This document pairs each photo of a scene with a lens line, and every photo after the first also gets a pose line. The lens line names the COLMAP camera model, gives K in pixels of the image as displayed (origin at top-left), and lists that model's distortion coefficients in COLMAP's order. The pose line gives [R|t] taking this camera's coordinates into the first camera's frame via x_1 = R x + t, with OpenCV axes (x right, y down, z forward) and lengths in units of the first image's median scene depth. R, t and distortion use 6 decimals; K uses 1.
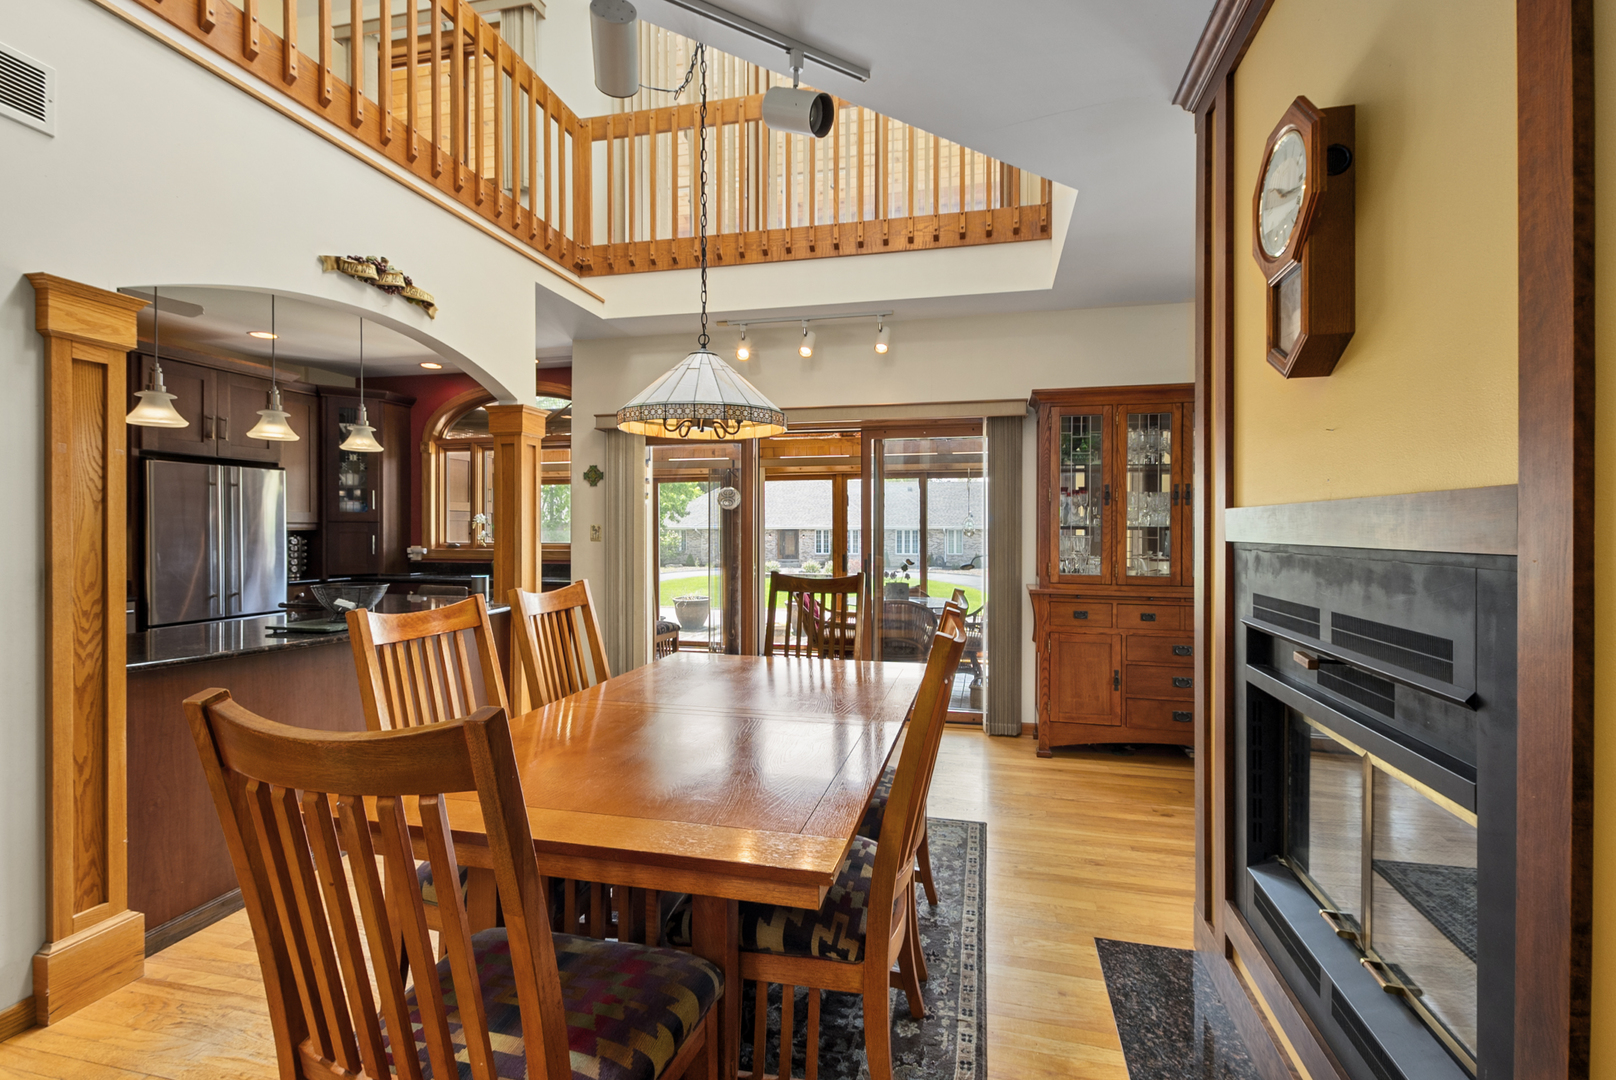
lens RADIAL K [[715.1, 0, 818.1], [0, 715.1, 522.6], [0, 0, 1]] dist [0.002987, -0.000497]
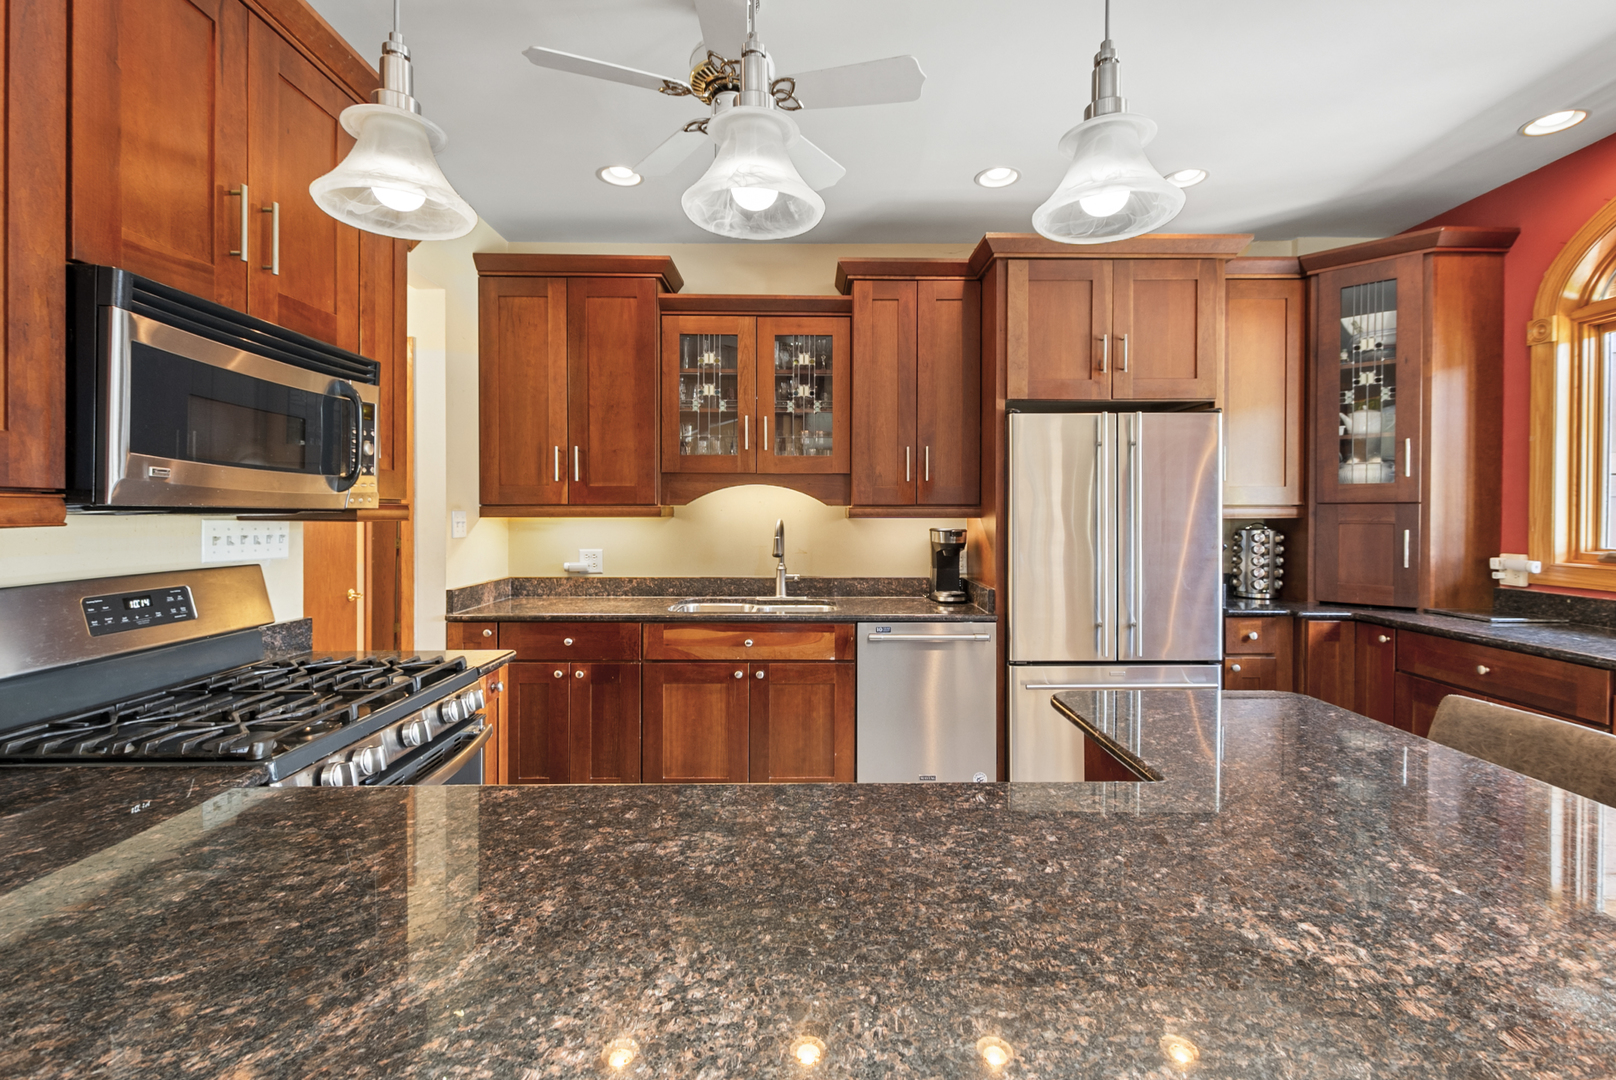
lens RADIAL K [[724.4, 0, 823.6], [0, 724.4, 523.7], [0, 0, 1]] dist [0.001951, -0.000585]
pose [[0.248347, 0.014238, -0.968566, -0.278091], [0.008053, 0.999827, 0.016762, 0.002384], [0.968638, -0.011962, 0.248190, 0.570193]]
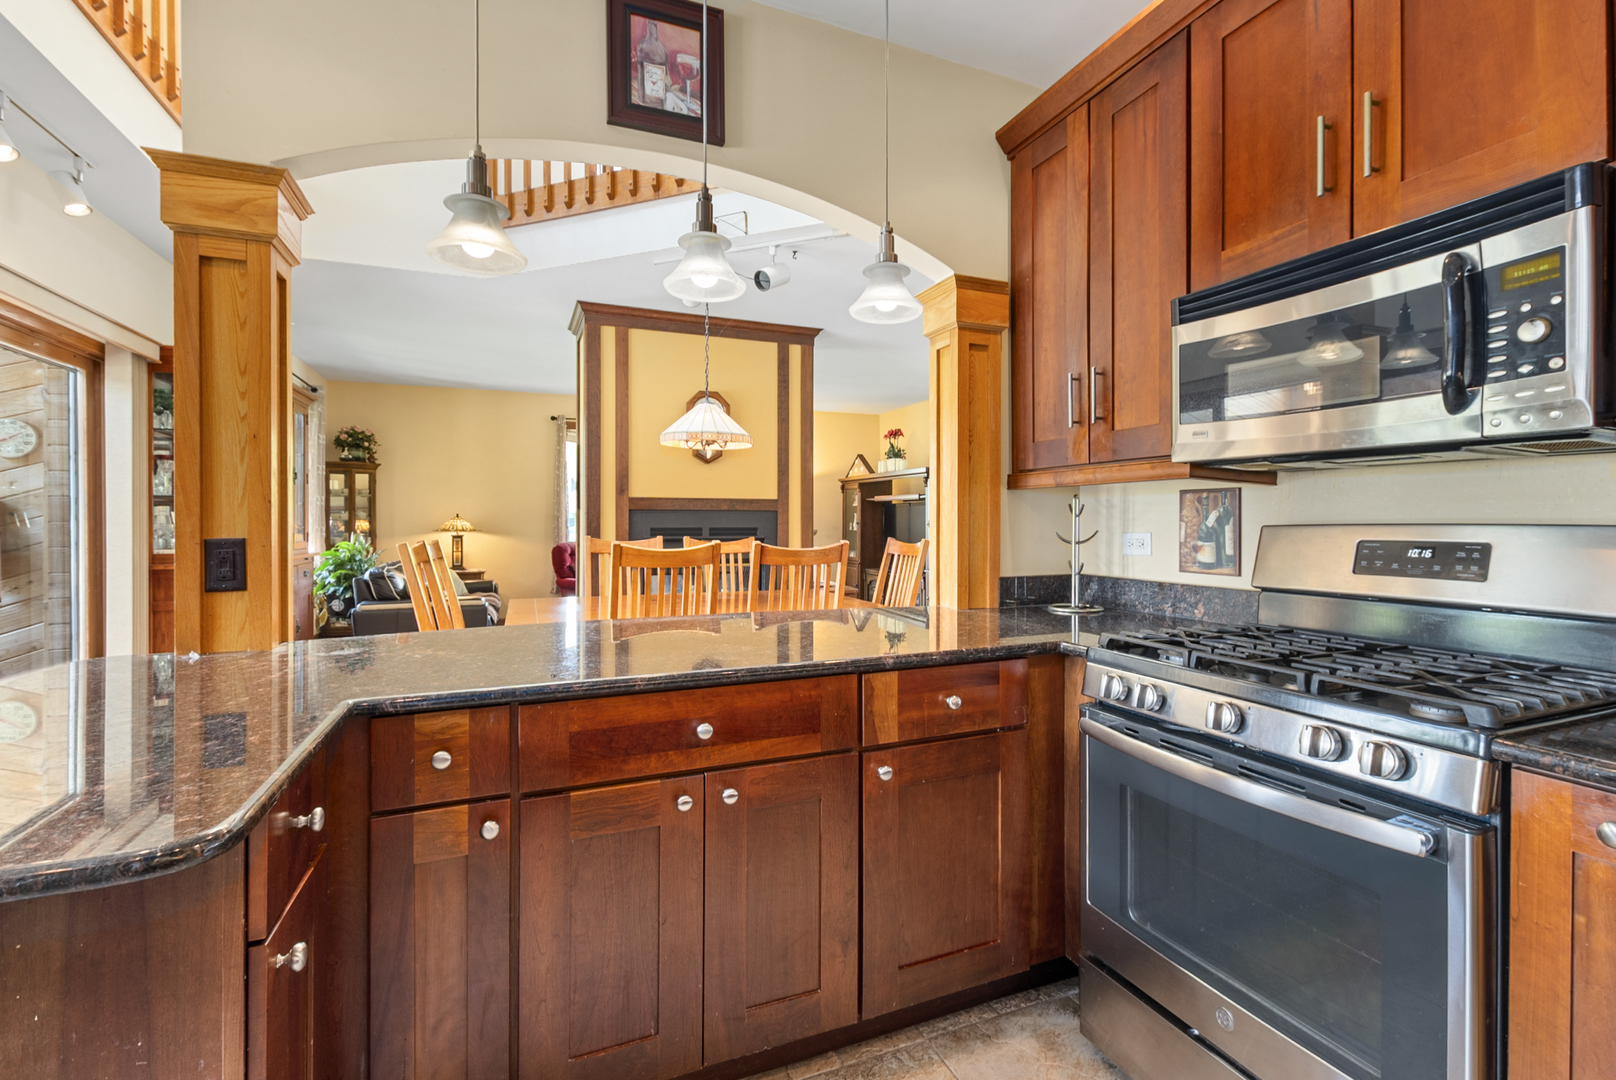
lens RADIAL K [[724.4, 0, 823.6], [0, 724.4, 523.7], [0, 0, 1]] dist [0.001951, -0.000585]
pose [[-0.590132, -0.005962, 0.807285, -0.729030], [-0.008423, 0.999964, 0.001227, 0.027531], [-0.807263, -0.006076, -0.590161, 0.736297]]
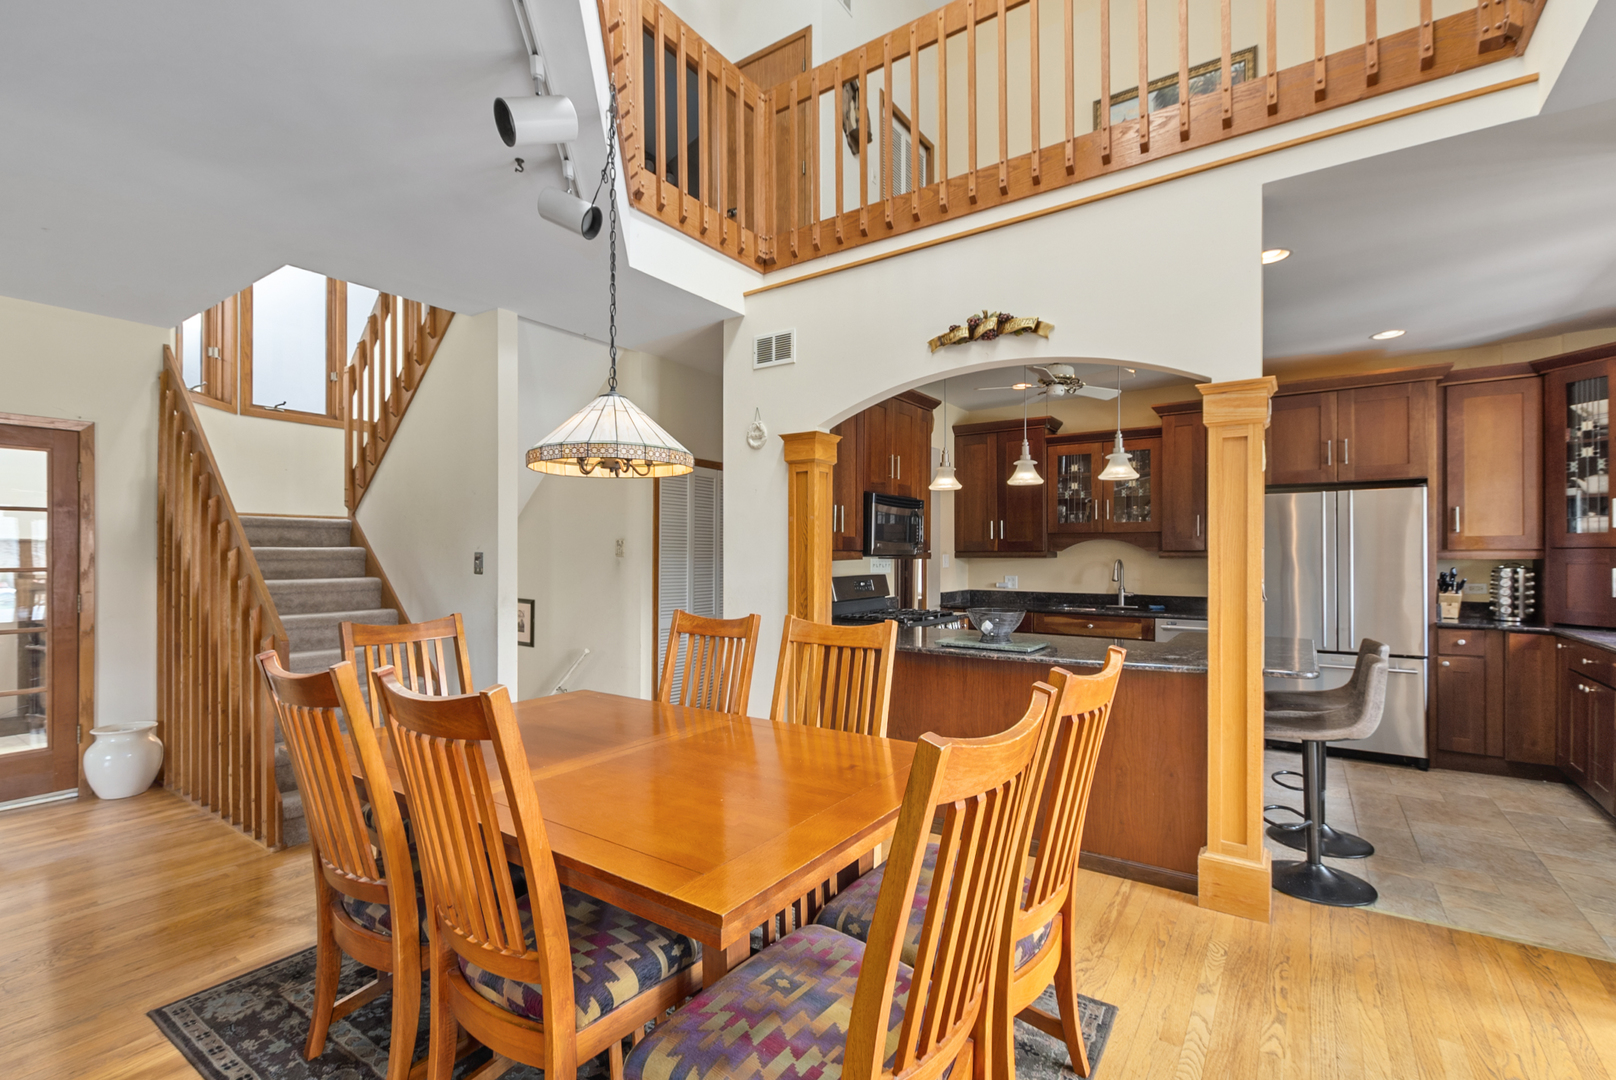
lens RADIAL K [[714.0, 0, 808.0], [0, 714.0, 540.0], [0, 0, 1]] dist [-0.001511, -0.000480]
pose [[-0.371383, -0.018449, -0.928296, 0.280952], [0.009554, 0.999674, -0.023689, 0.000766], [0.928431, -0.017667, -0.371086, 0.660634]]
